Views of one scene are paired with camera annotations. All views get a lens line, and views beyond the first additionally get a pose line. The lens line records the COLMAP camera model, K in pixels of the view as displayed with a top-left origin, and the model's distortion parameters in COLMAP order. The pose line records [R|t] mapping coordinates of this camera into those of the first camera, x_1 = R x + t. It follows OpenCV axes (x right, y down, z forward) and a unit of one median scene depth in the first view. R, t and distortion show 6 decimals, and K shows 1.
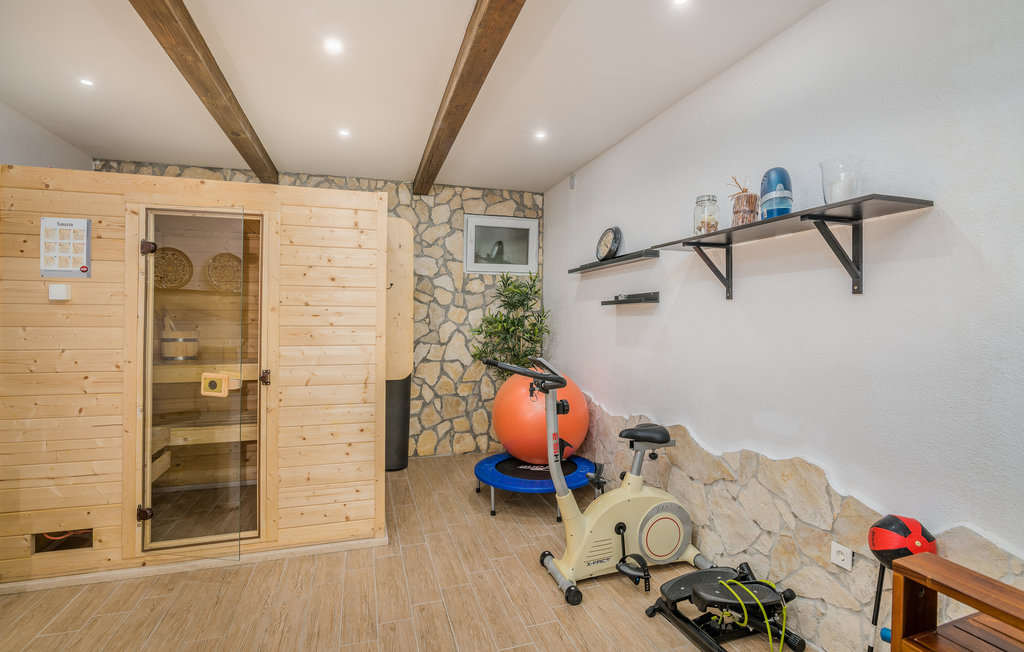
lens RADIAL K [[476.1, 0, 514.1], [0, 476.1, 319.6], [0, 0, 1]] dist [-0.001668, -0.000369]
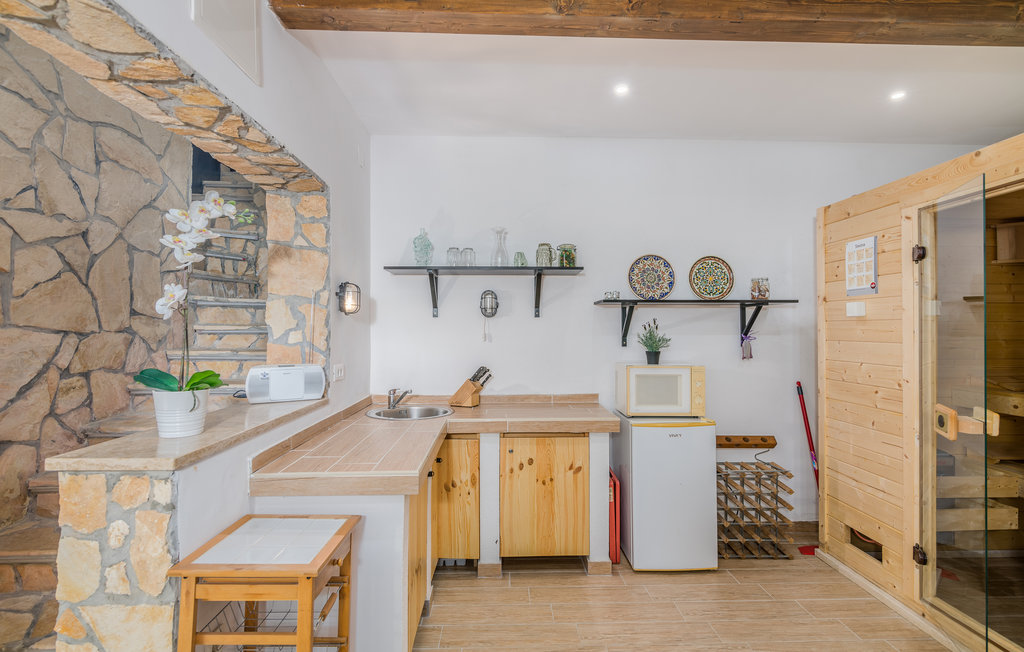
lens RADIAL K [[476.1, 0, 515.5], [0, 476.1, 327.6], [0, 0, 1]] dist [-0.001668, -0.000369]
pose [[-0.271606, -0.010122, -0.962355, 0.286061], [-0.007694, 0.999936, -0.008345, -0.001135], [0.962378, 0.005137, -0.271667, 0.537060]]
